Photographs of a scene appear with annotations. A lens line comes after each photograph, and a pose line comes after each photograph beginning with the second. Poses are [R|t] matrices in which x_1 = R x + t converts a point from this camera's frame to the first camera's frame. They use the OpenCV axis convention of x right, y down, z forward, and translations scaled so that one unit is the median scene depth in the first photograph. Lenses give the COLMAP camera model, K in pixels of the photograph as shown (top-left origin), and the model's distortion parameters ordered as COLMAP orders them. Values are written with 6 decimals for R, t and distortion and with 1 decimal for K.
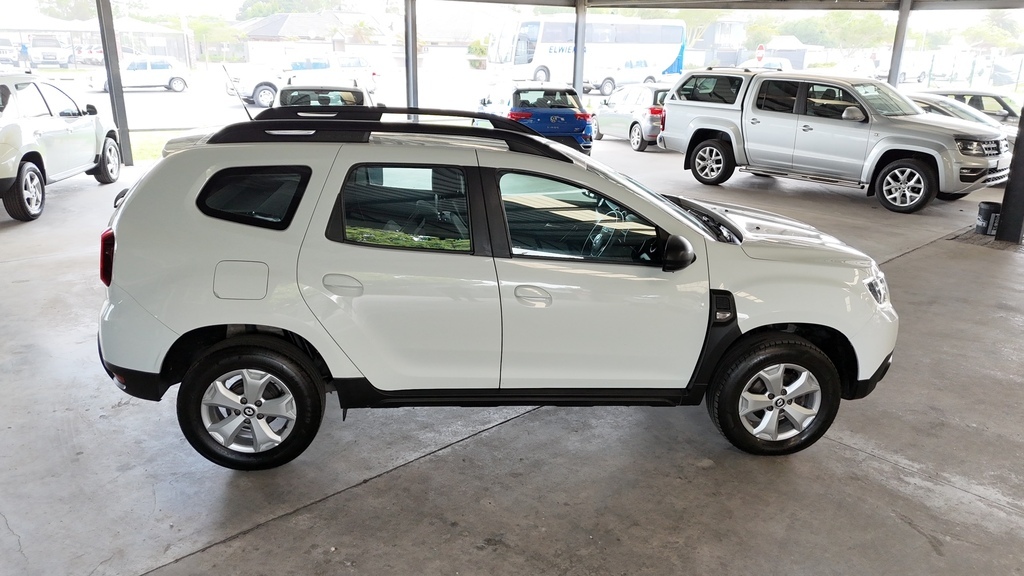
lens RADIAL K [[757.6, 0, 515.6], [0, 757.6, 281.8], [0, 0, 1]] dist [0.077841, -0.092786]
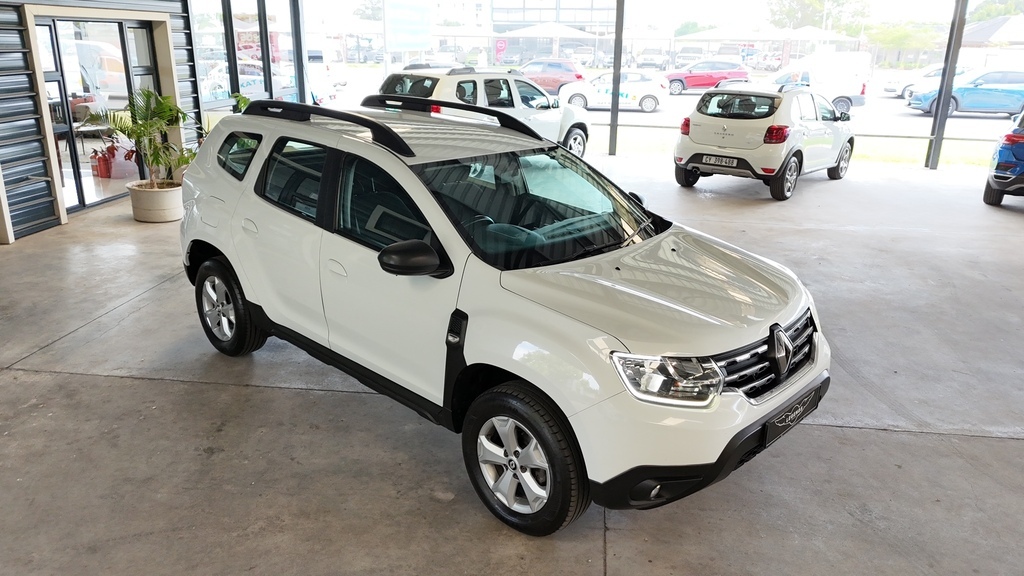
lens RADIAL K [[757.6, 0, 515.6], [0, 757.6, 281.8], [0, 0, 1]] dist [0.077841, -0.092786]
pose [[0.650277, 0.219694, -0.727238, 0.908230], [-0.226899, 0.969745, 0.090066, -0.112706], [0.725022, 0.106441, 0.680451, 0.408581]]
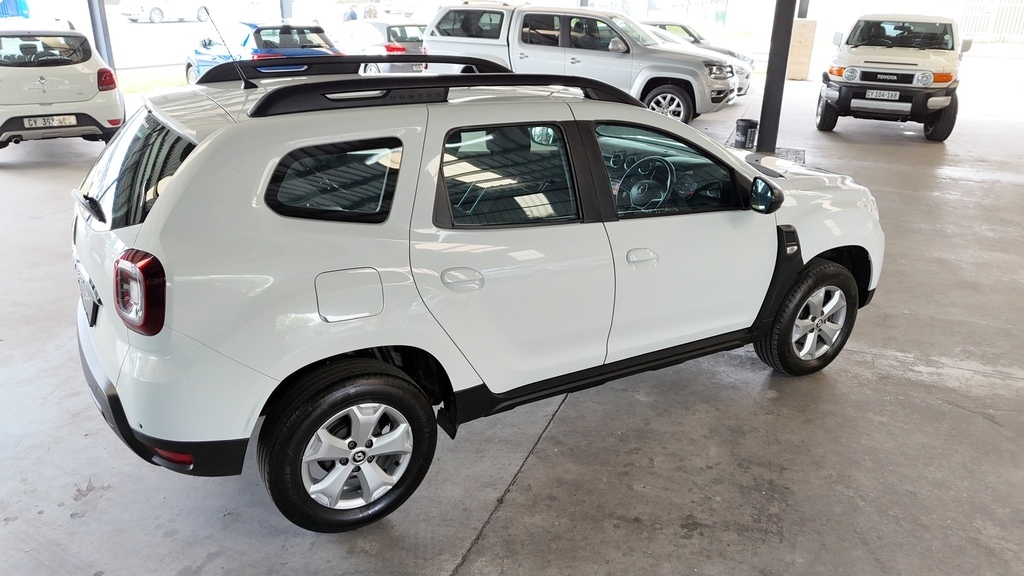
lens RADIAL K [[757.6, 0, 515.6], [0, 757.6, 281.8], [0, 0, 1]] dist [0.077841, -0.092786]
pose [[0.902568, -0.160091, 0.399678, -0.448431], [0.128555, 0.986160, 0.104699, -0.064028], [-0.410907, -0.043117, 0.910657, 0.207058]]
